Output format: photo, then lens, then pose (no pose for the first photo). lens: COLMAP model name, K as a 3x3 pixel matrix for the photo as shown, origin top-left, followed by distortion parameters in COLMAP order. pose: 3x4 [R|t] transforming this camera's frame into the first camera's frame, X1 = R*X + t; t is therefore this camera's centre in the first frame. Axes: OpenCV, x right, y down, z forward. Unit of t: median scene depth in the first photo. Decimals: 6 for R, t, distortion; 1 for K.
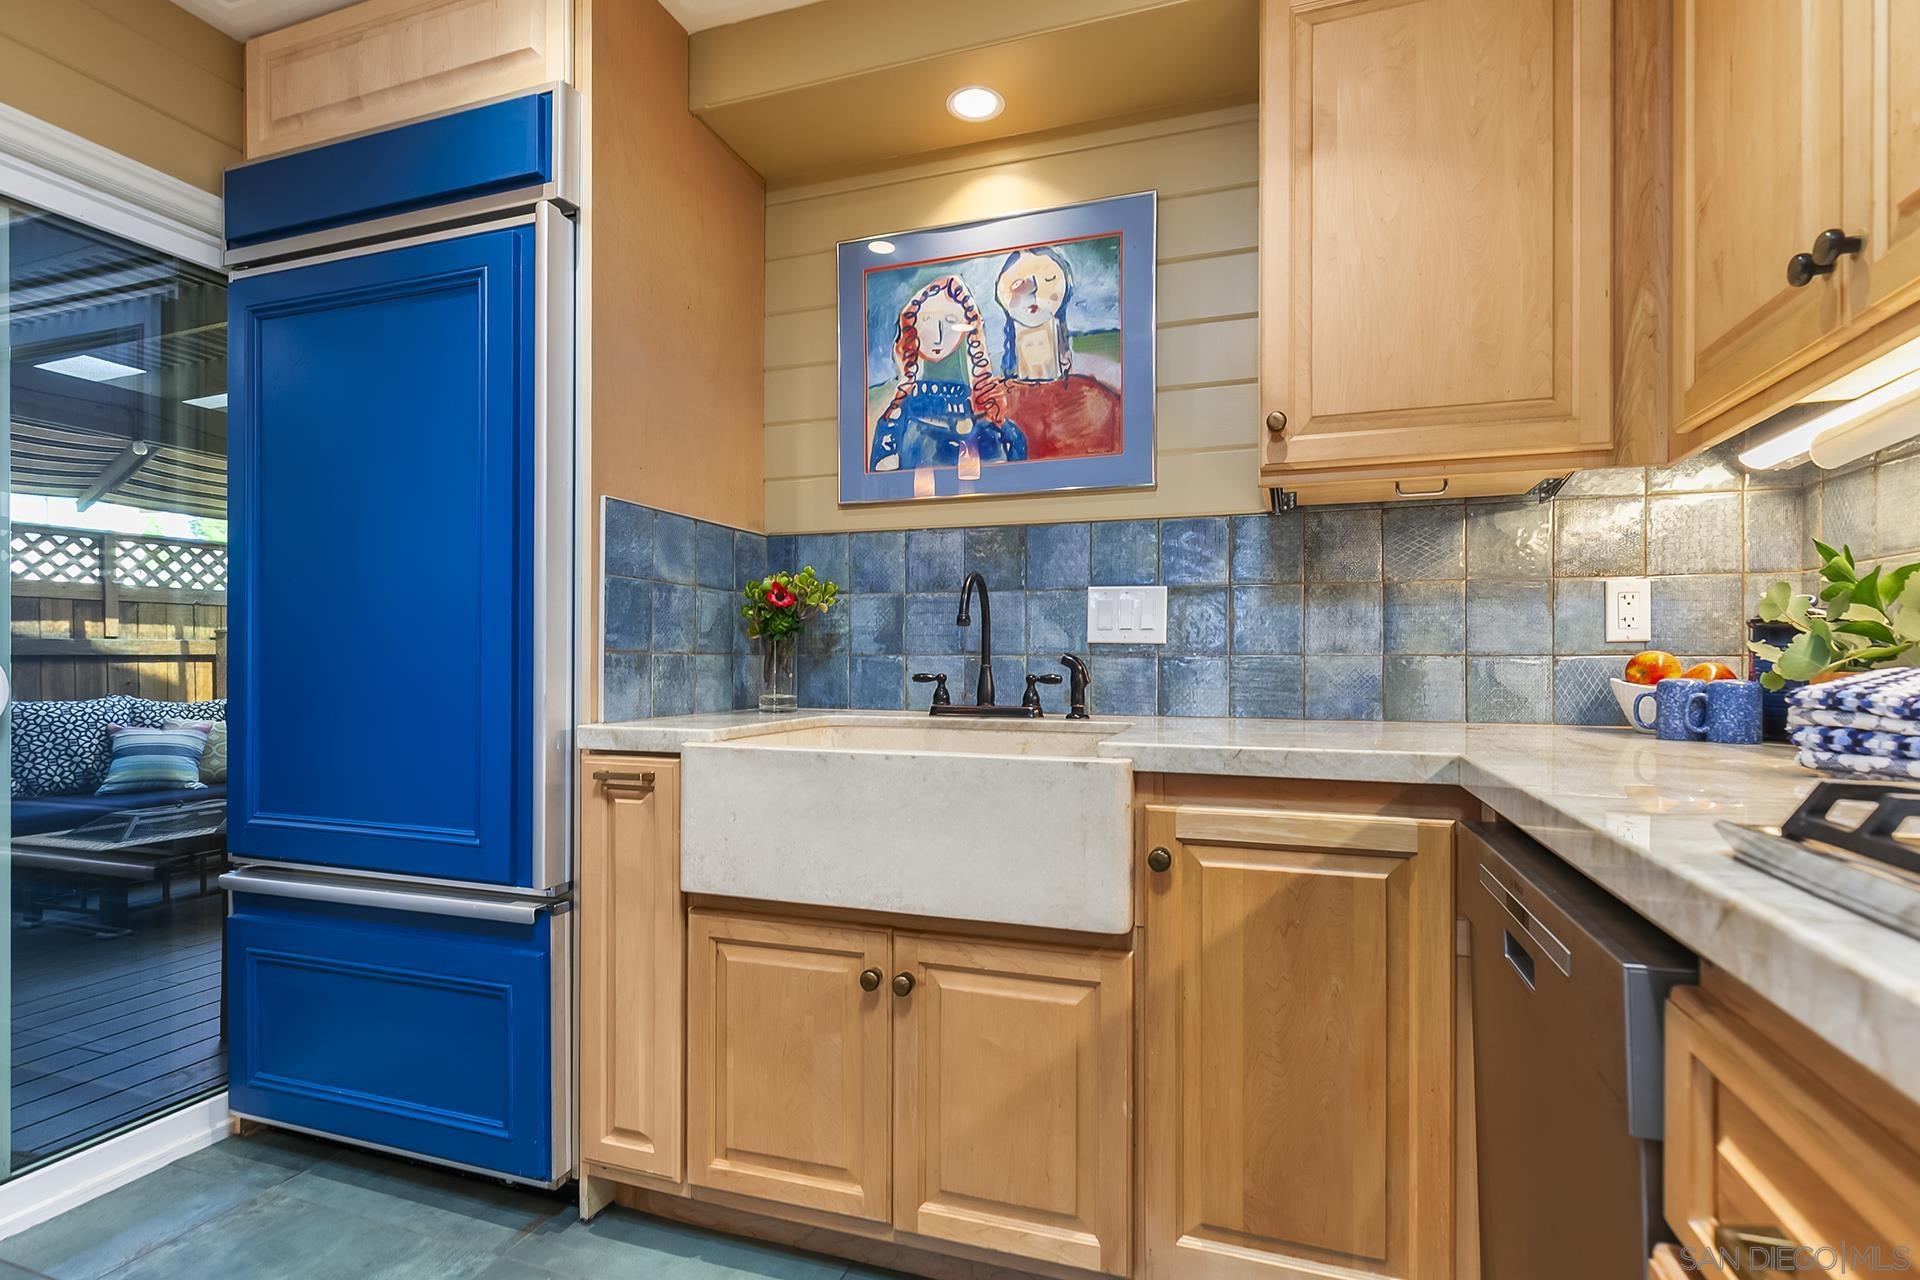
lens RADIAL K [[916.9, 0, 969.5], [0, 916.9, 657.7], [0, 0, 1]] dist [0.000745, 0.000503]
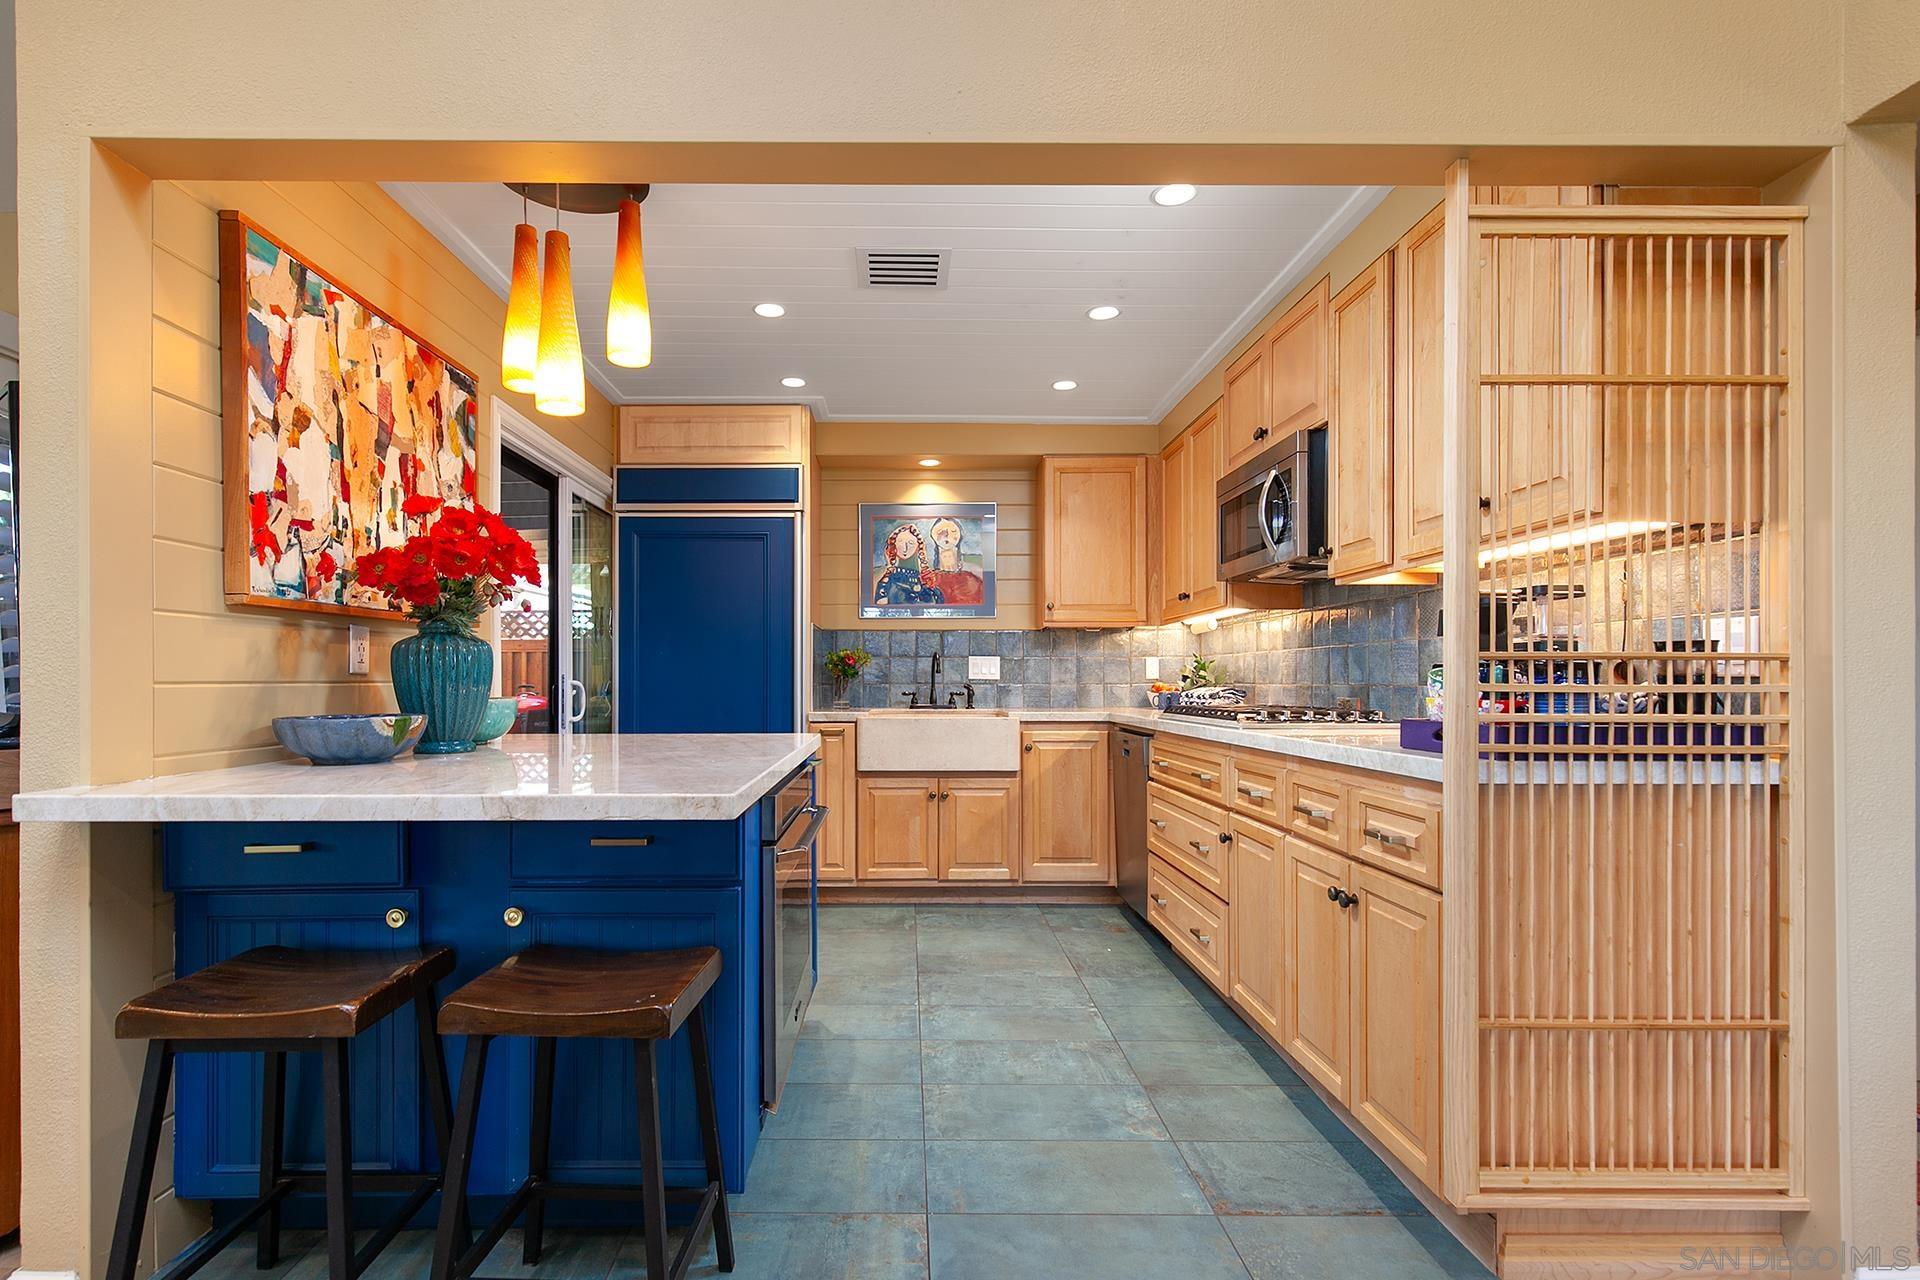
lens RADIAL K [[973.2, 0, 909.3], [0, 973.2, 671.0], [0, 0, 1]] dist [0.015233, 0.000656]
pose [[0.938607, 0.001379, 0.344985, -0.972382], [0.001825, 0.999958, -0.008964, -0.014847], [-0.344983, 0.009043, 0.938565, -1.480890]]
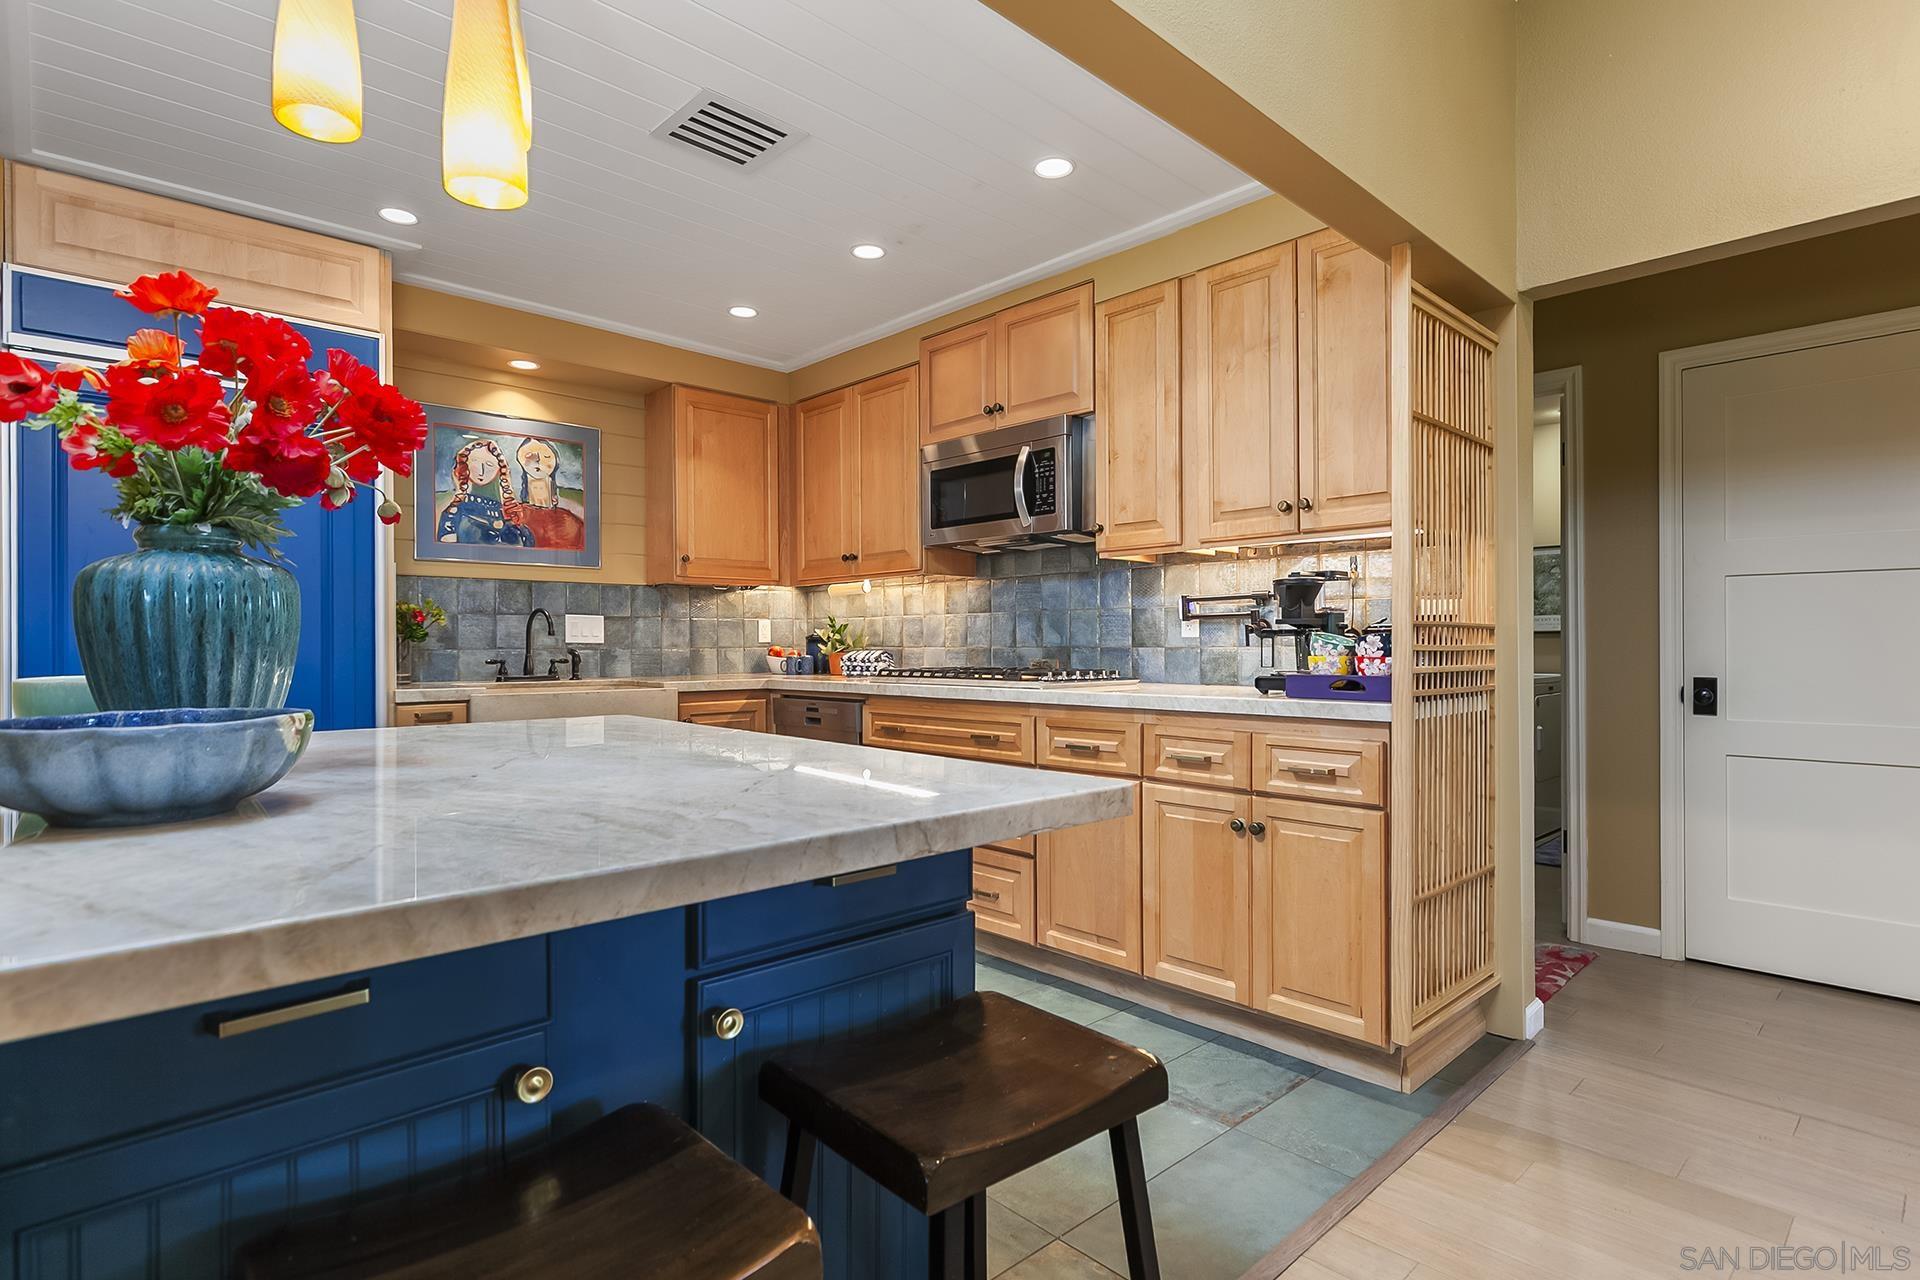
lens RADIAL K [[997.8, 0, 1011.5], [0, 997.8, 640.1], [0, 0, 1]] dist [0.008666, -0.000425]
pose [[0.416754, 0.000156, 0.909019, -1.510324], [0.003338, 0.999993, -0.001702, -0.015587], [-0.909013, 0.003744, 0.416750, -0.827390]]
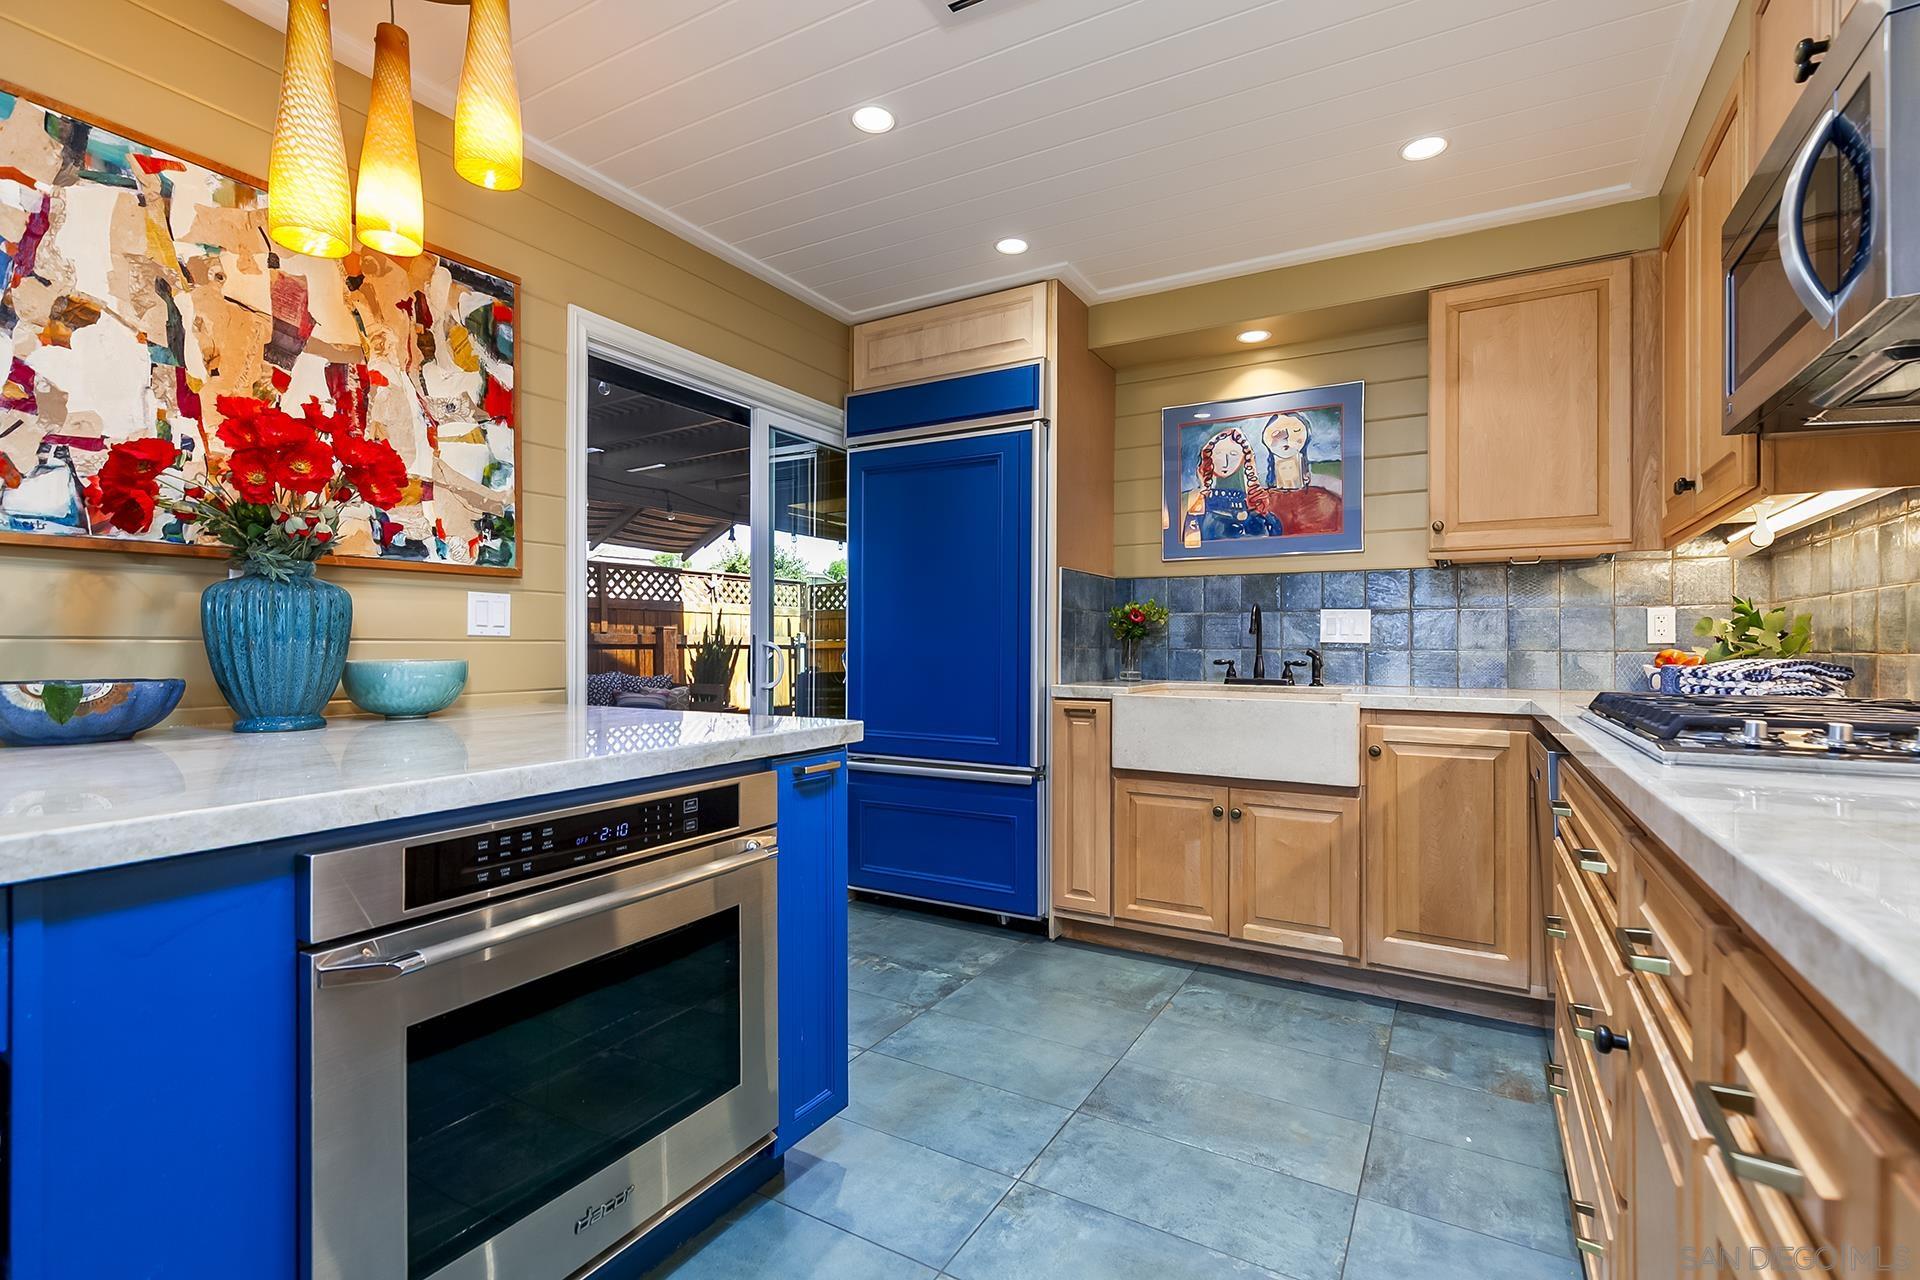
lens RADIAL K [[895.6, 0, 950.6], [0, 895.6, 637.6], [0, 0, 1]] dist [0.012812, -0.002127]
pose [[0.981411, 0.001527, -0.191910, -0.236744], [-0.003340, 0.999953, -0.009122, -0.008002], [0.191887, 0.009594, 0.981370, -0.811006]]
